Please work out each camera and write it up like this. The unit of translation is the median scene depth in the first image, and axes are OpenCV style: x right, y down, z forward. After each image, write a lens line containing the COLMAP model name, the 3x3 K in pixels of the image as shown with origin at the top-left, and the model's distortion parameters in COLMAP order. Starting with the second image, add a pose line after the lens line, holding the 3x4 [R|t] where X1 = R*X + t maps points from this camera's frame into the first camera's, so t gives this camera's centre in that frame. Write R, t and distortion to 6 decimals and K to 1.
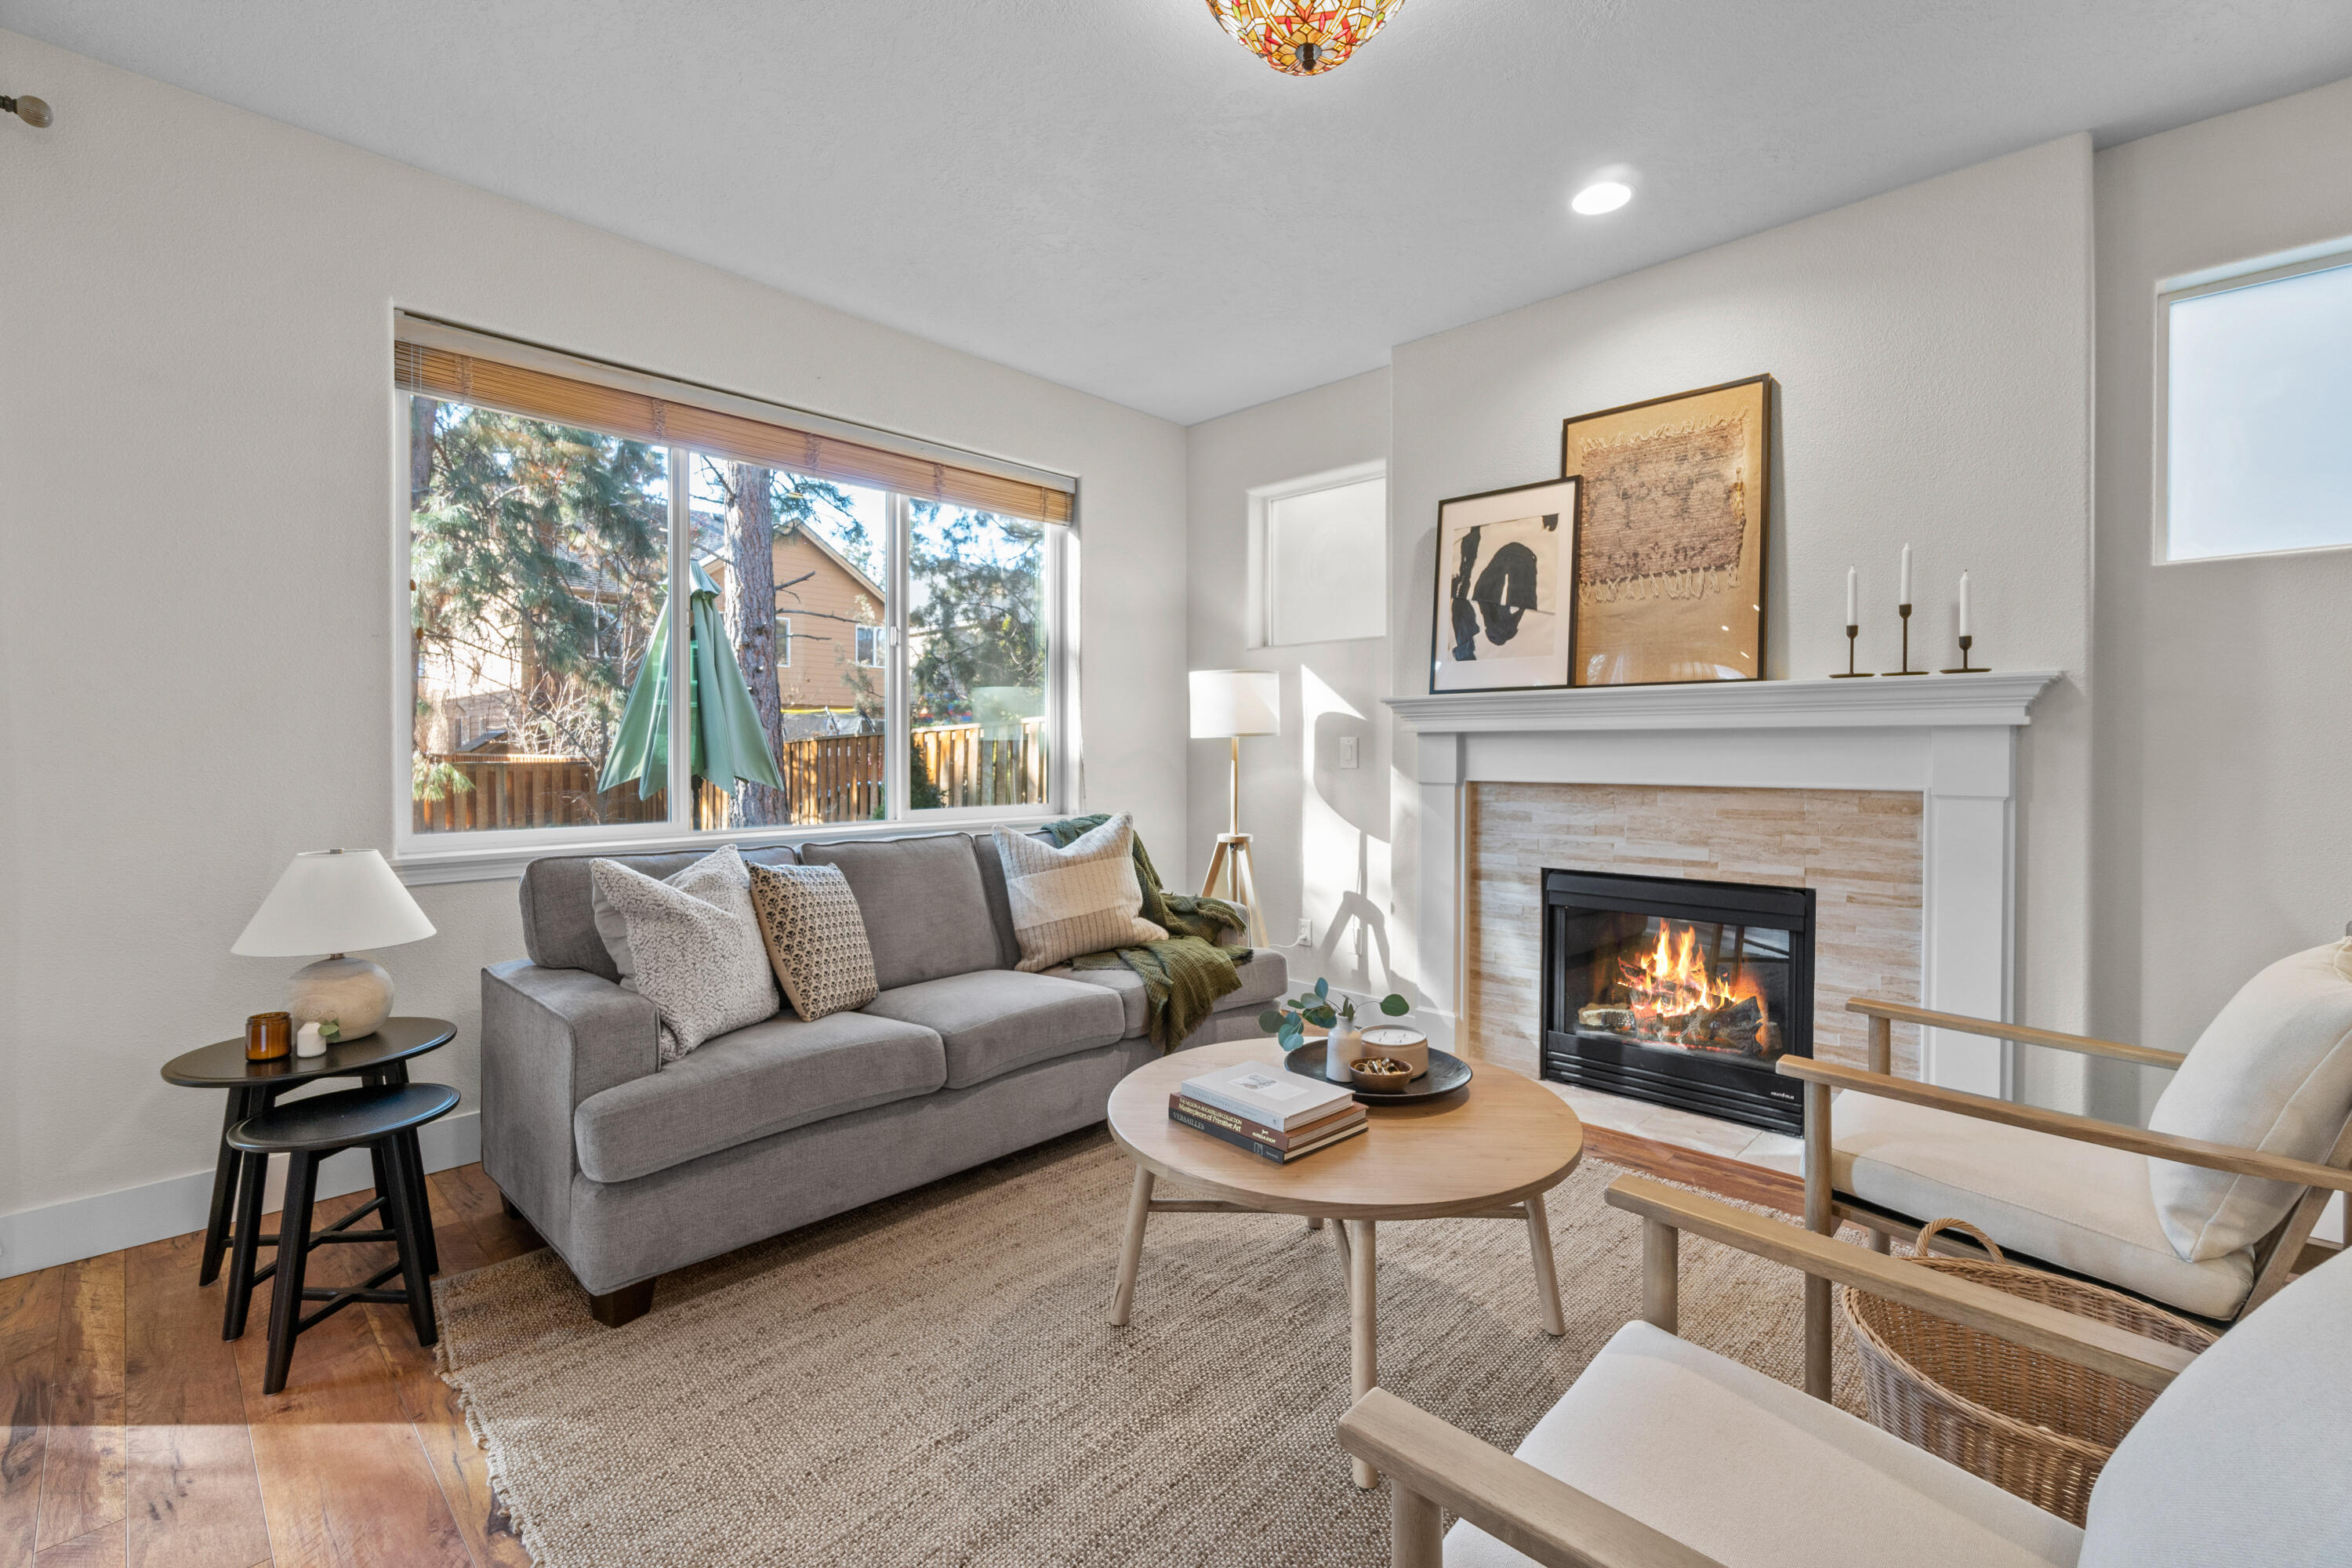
lens RADIAL K [[1017.9, 0, 1197.6], [0, 1017.9, 765.4], [0, 0, 1]] dist [-0.003401, 0.000679]
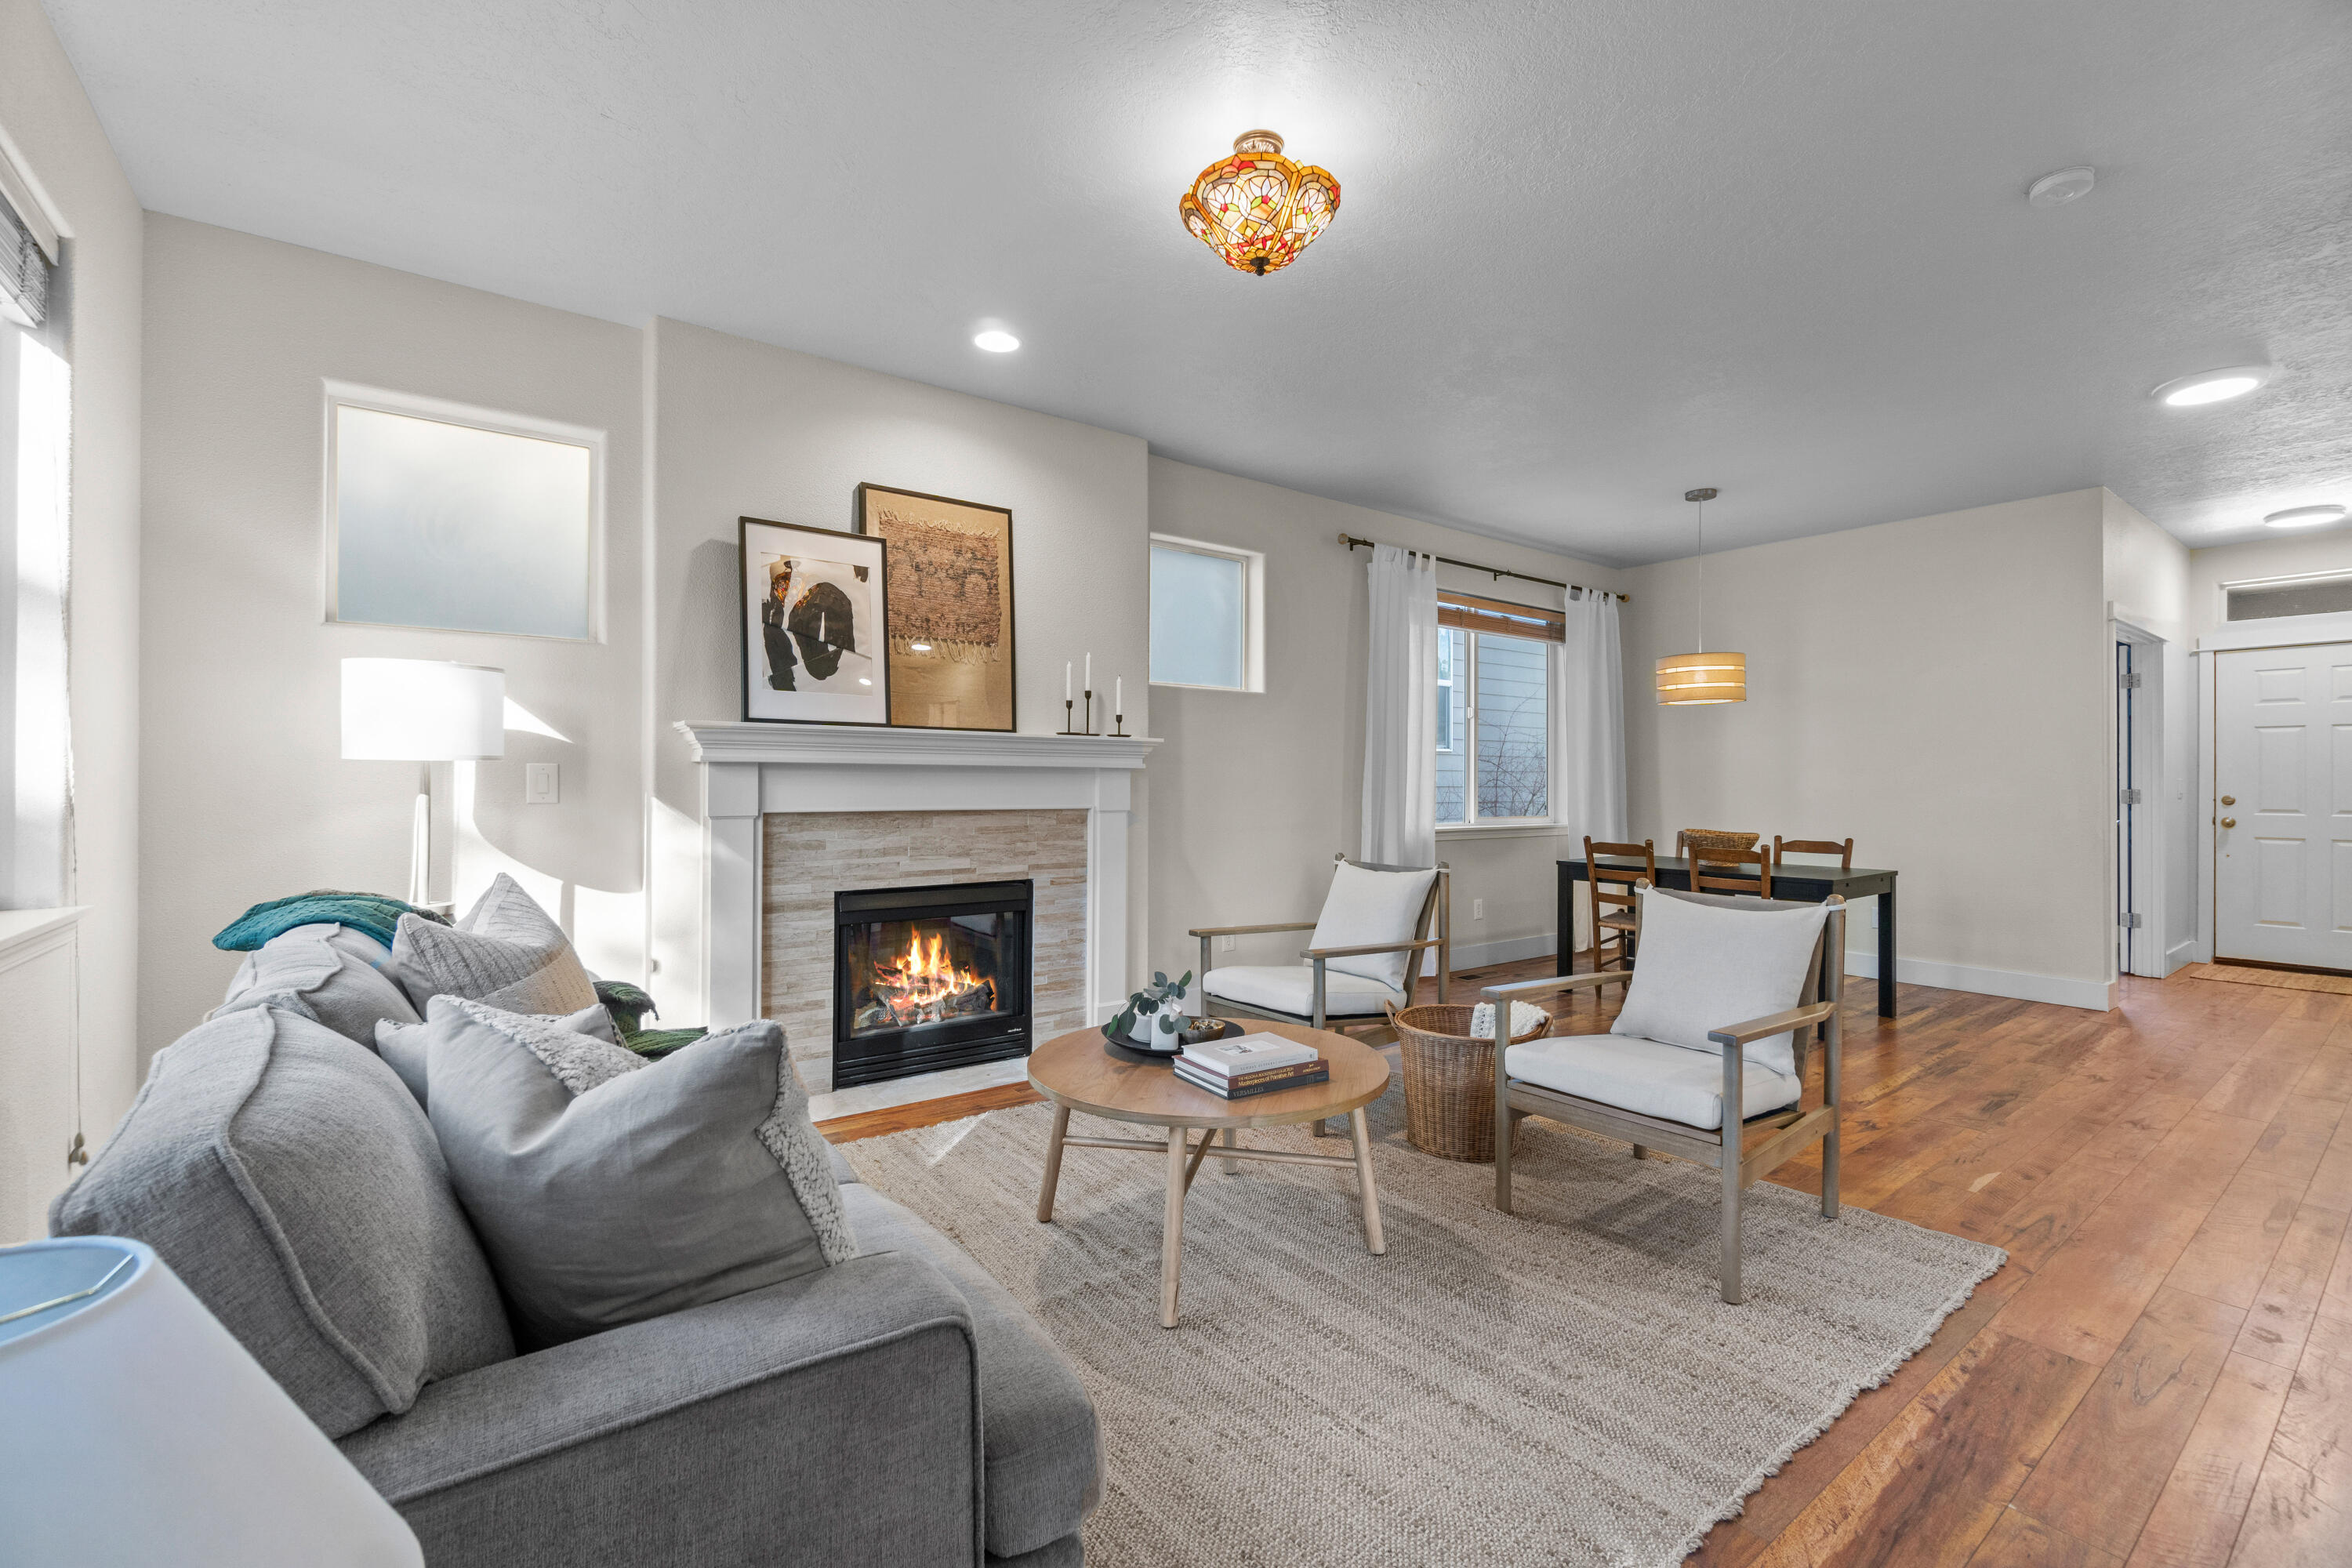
lens RADIAL K [[1017.9, 0, 1162.8], [0, 1017.9, 784.6], [0, 0, 1]] dist [-0.003401, 0.000679]
pose [[0.168865, -0.000912, 0.985639, -0.701109], [0.009404, 0.999956, -0.000686, -0.008538], [-0.985594, 0.009385, 0.168866, 0.515842]]
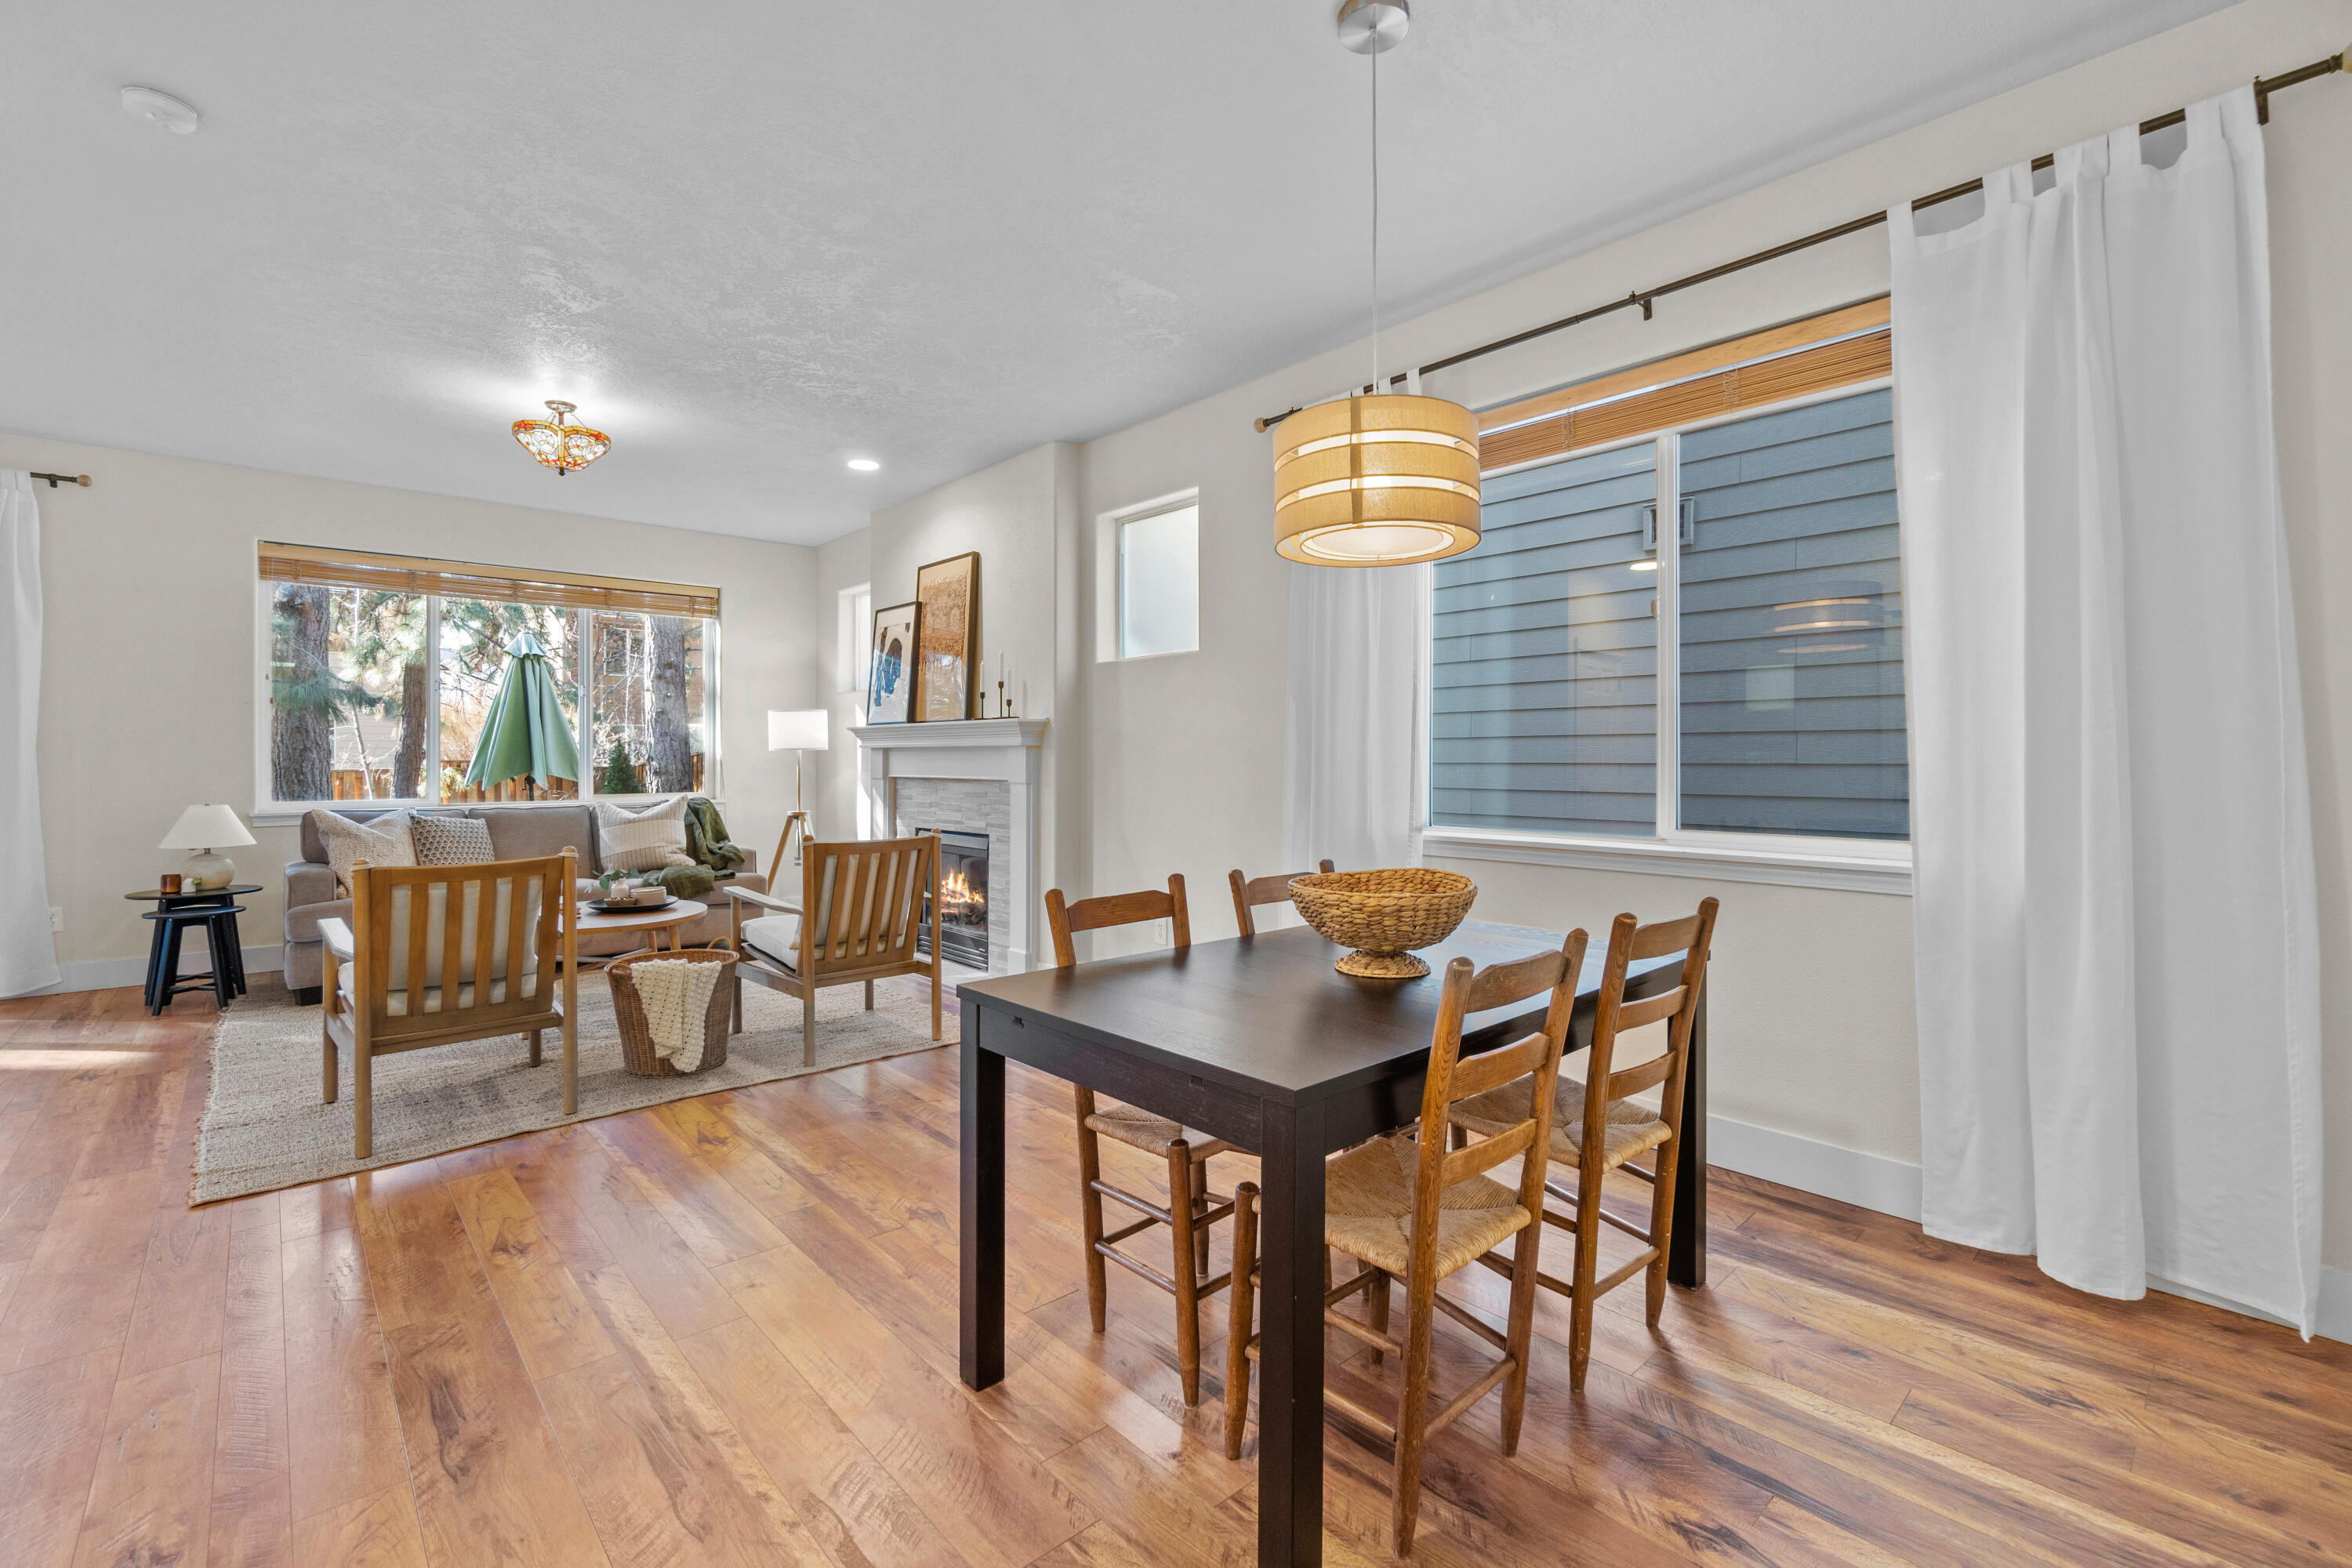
lens RADIAL K [[1017.9, 0, 1188.6], [0, 1017.9, 755.8], [0, 0, 1]] dist [-0.003401, 0.000679]
pose [[0.997172, -0.000641, -0.075151, 0.987862], [-0.000575, 0.999869, -0.016162, 0.008166], [0.075152, 0.016159, 0.997041, -0.712668]]
